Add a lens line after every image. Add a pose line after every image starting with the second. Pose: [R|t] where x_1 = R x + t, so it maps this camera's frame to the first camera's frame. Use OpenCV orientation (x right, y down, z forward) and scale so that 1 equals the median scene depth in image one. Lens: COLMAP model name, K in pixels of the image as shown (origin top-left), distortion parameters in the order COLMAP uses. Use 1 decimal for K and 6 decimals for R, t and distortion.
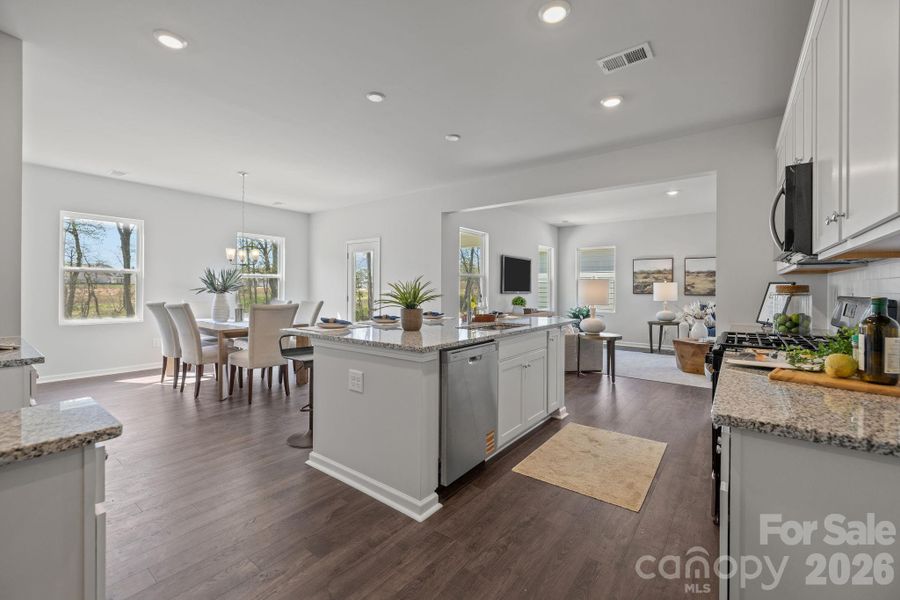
lens RADIAL K [[380.2, 0, 441.6], [0, 380.2, 288.3], [0, 0, 1]] dist [0.000112, 0.000187]
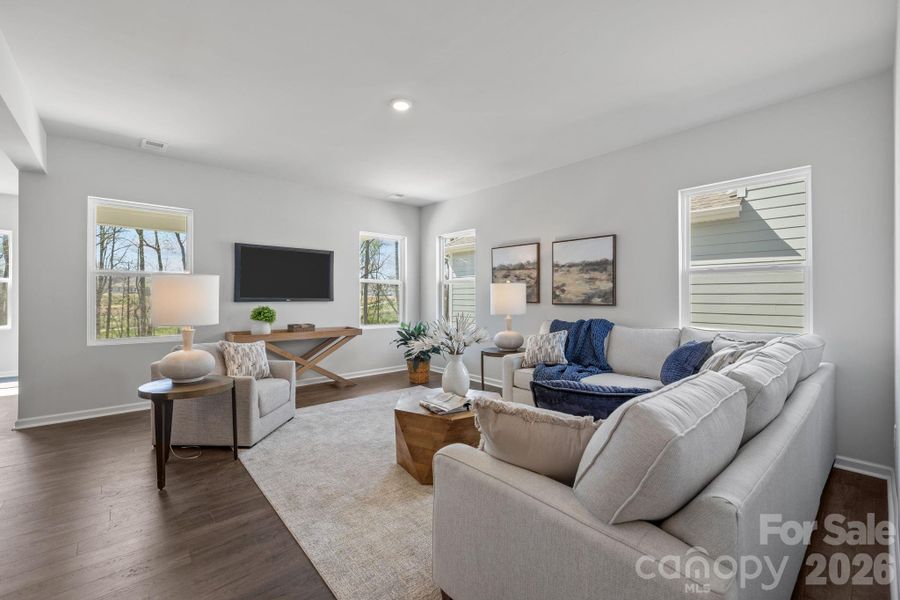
lens RADIAL K [[383.0, 0, 441.6], [0, 383.0, 294.2], [0, 0, 1]] dist [-0.001317, 0.000172]
pose [[0.980143, -0.004816, -0.198232, 0.648568], [0.003638, 0.999973, -0.006307, 0.005232], [0.198257, 0.005460, 0.980135, 0.426974]]
